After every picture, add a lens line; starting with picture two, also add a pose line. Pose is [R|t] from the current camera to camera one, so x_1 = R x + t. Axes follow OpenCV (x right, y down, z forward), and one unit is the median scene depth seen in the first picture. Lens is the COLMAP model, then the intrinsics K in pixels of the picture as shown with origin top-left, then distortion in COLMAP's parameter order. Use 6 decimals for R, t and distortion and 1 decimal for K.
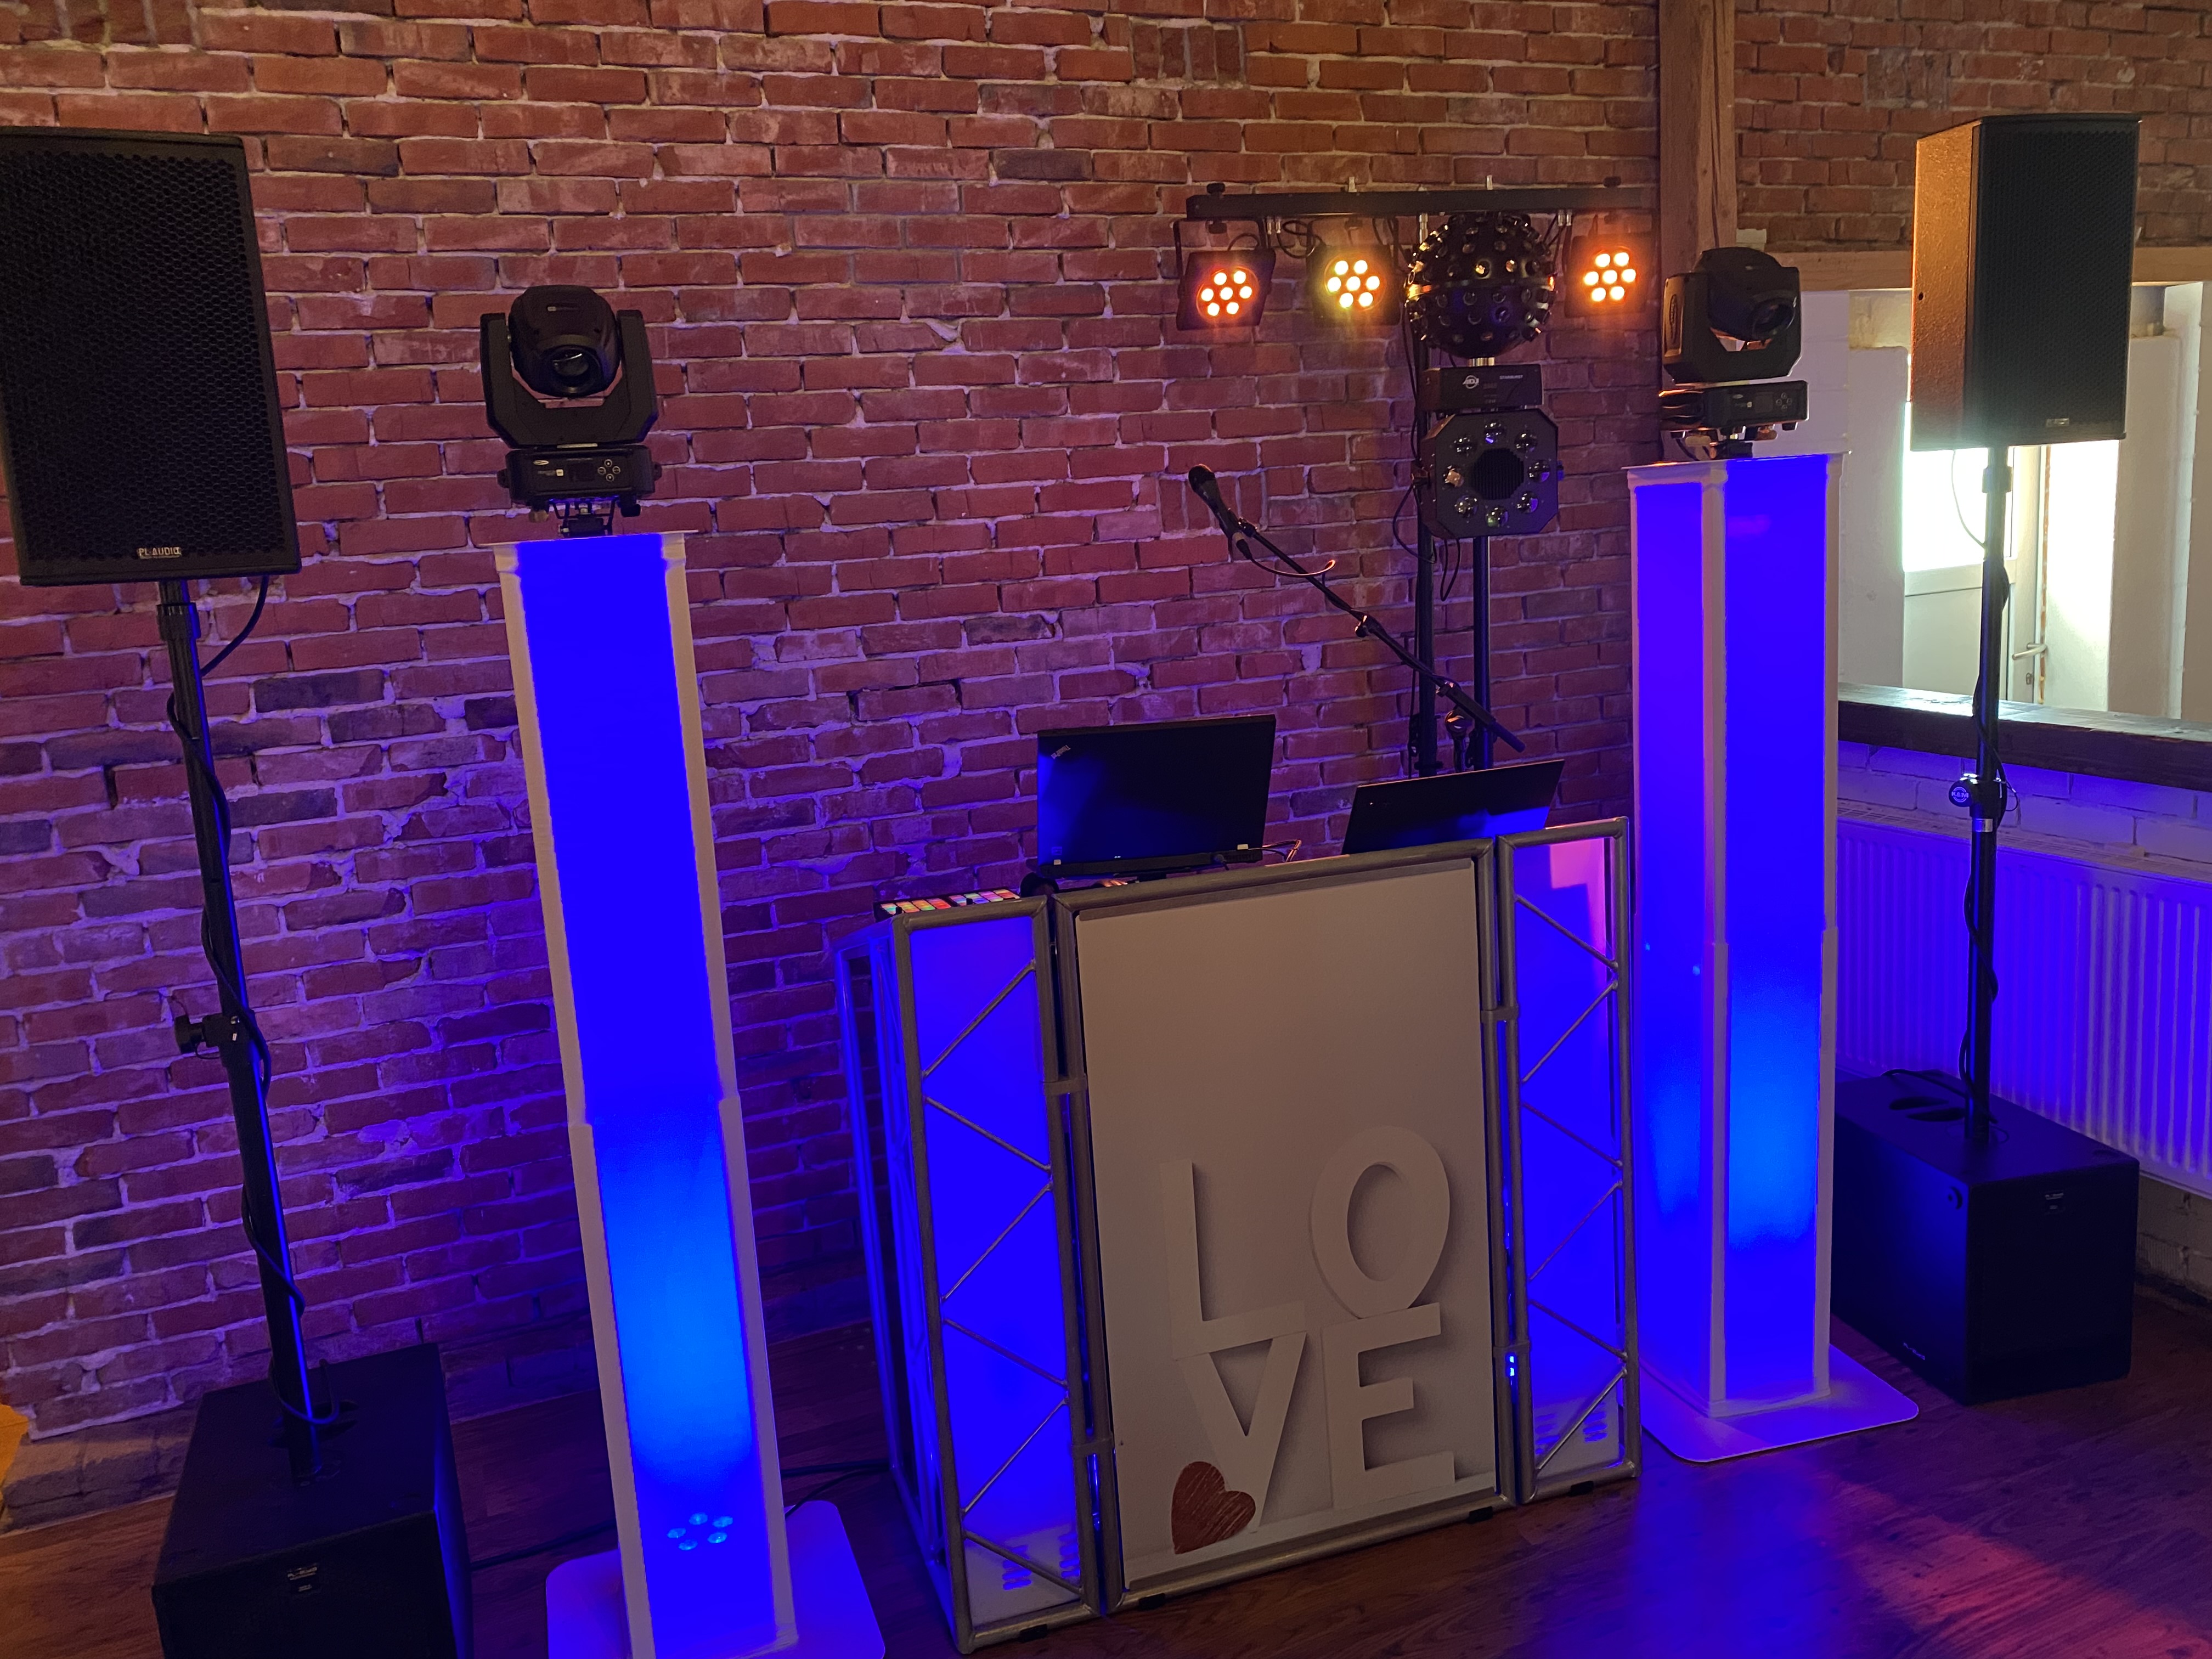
lens RADIAL K [[1648.0, 0, 1111.0], [0, 1648.0, 799.0], [0, 0, 1]] dist [0.020879, -0.015245]
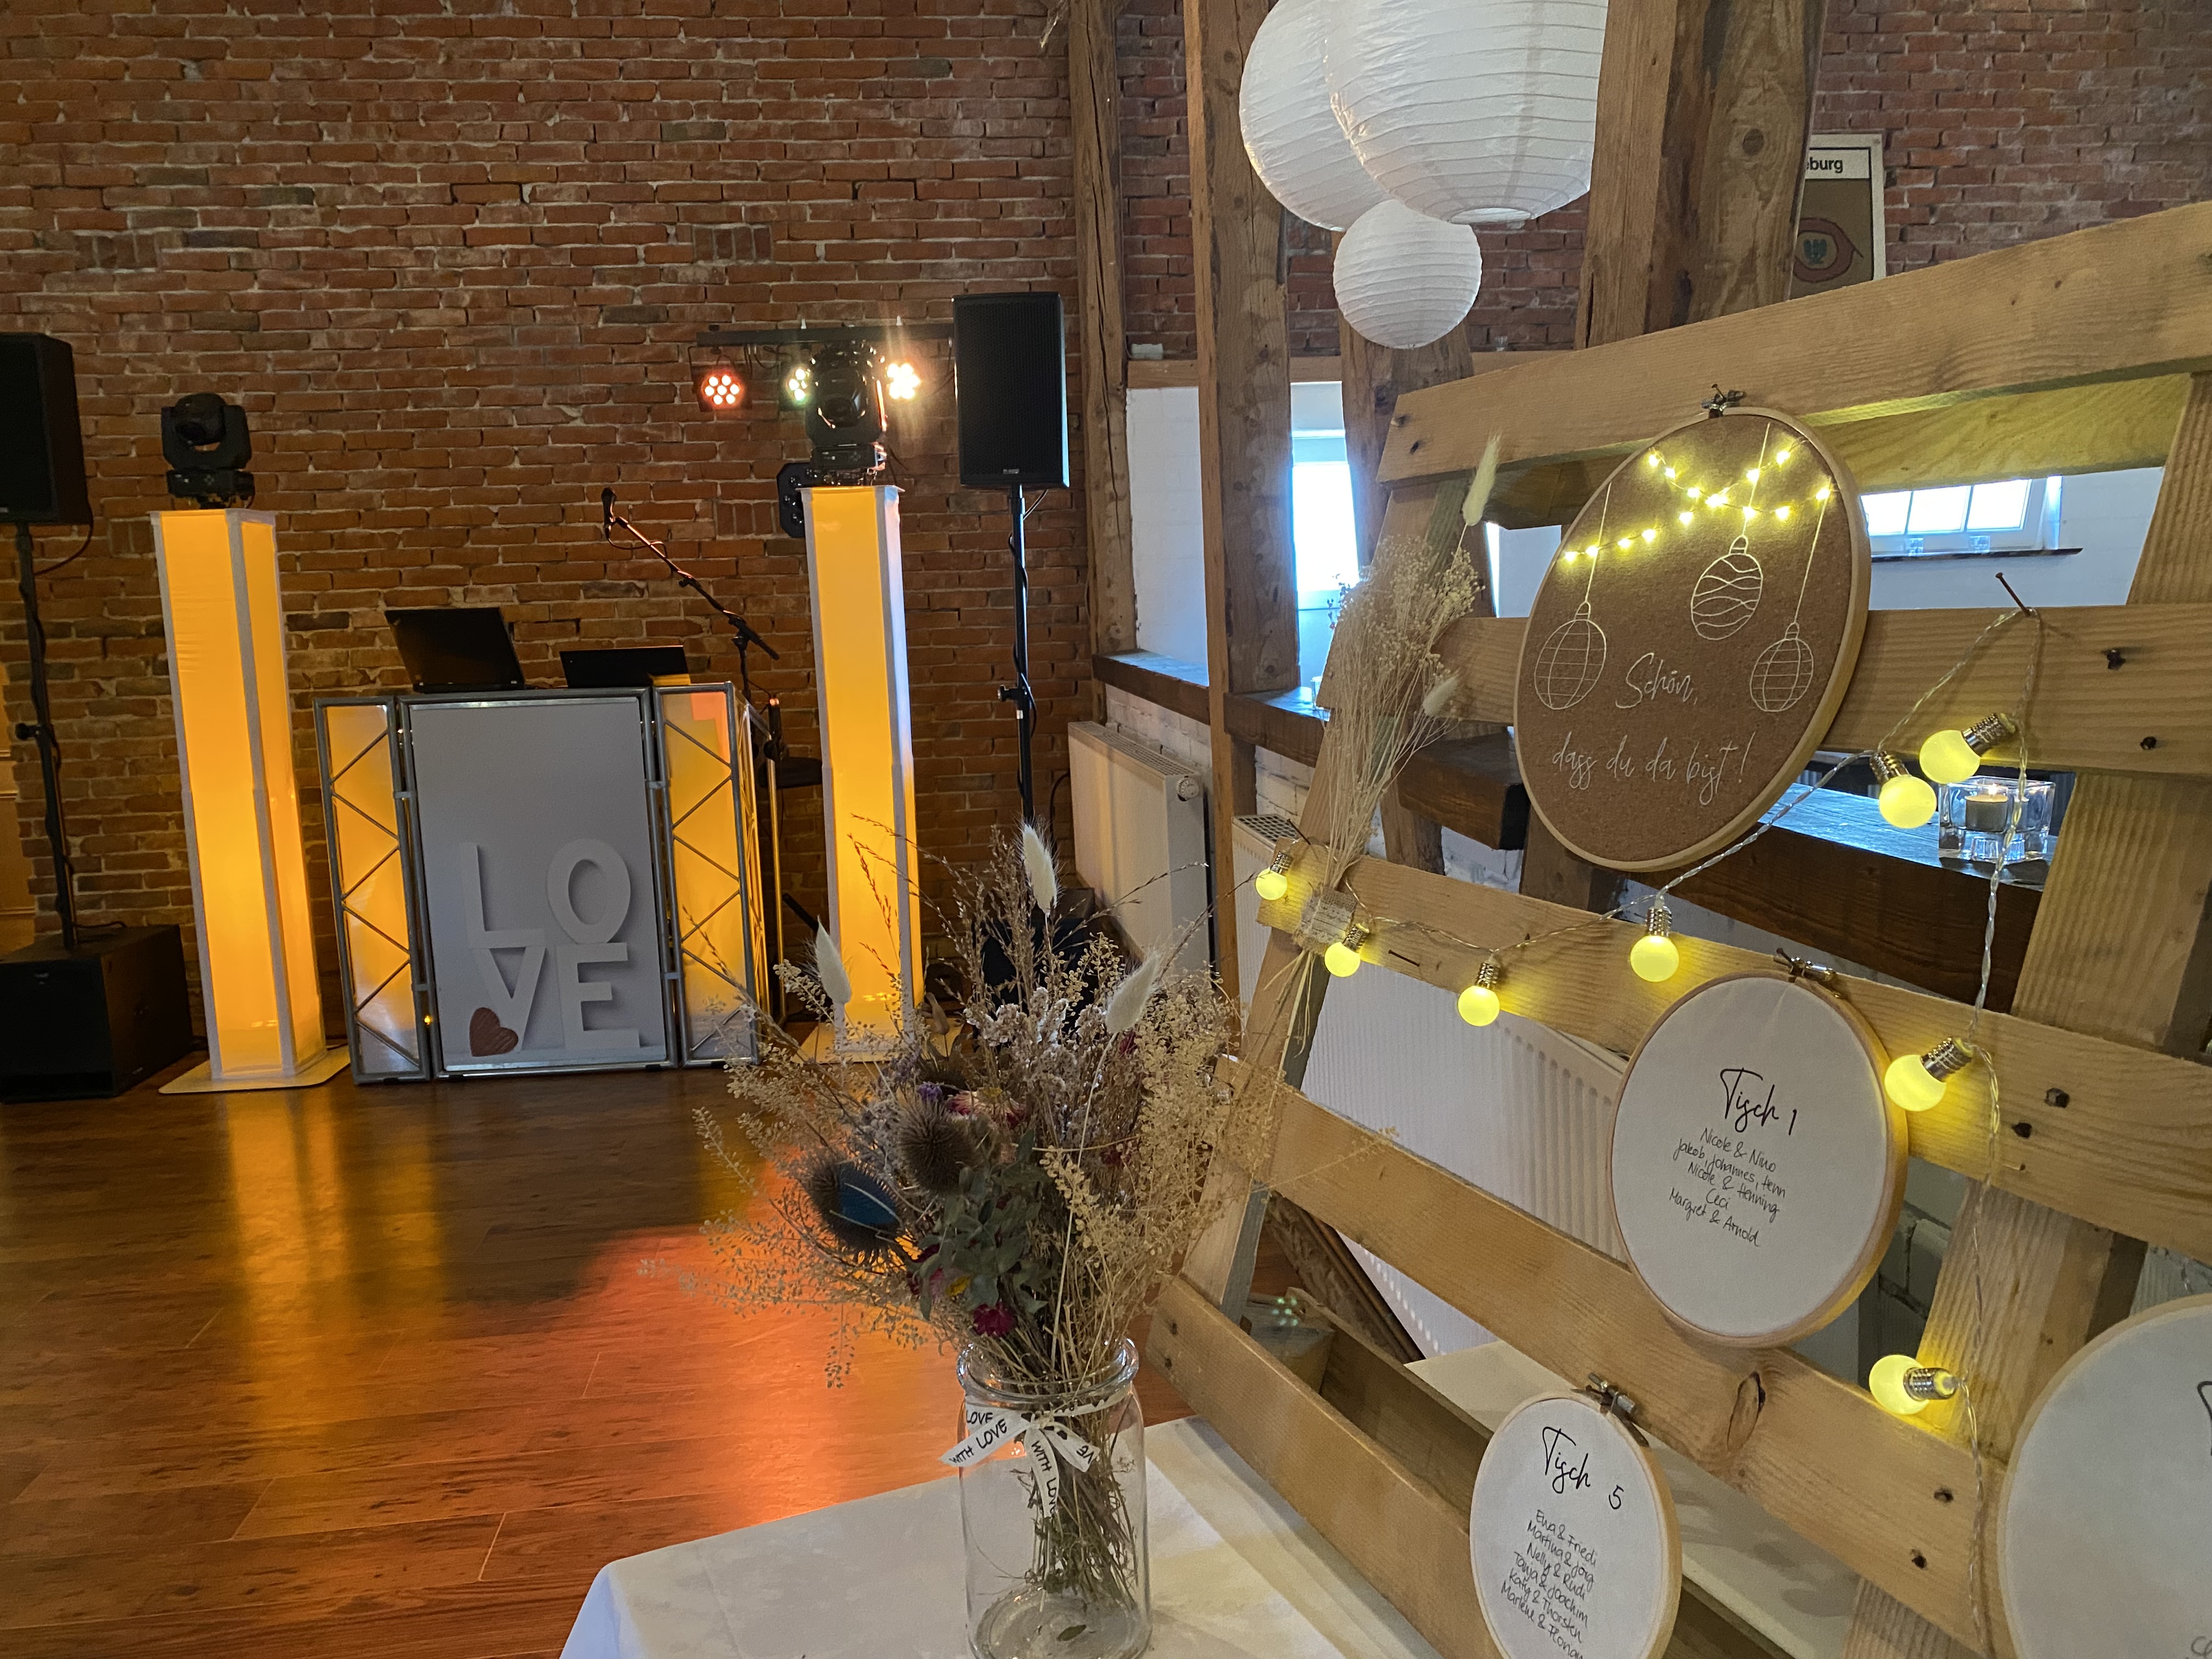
lens RADIAL K [[1677.4, 0, 1124.6], [0, 1677.4, 827.3], [0, 0, 1]] dist [0.022285, -0.005952]
pose [[0.965892, 0.060545, -0.251766, 0.930752], [-0.067088, 0.997594, -0.017478, 0.137349], [0.250102, 0.033773, 0.967630, -0.530004]]
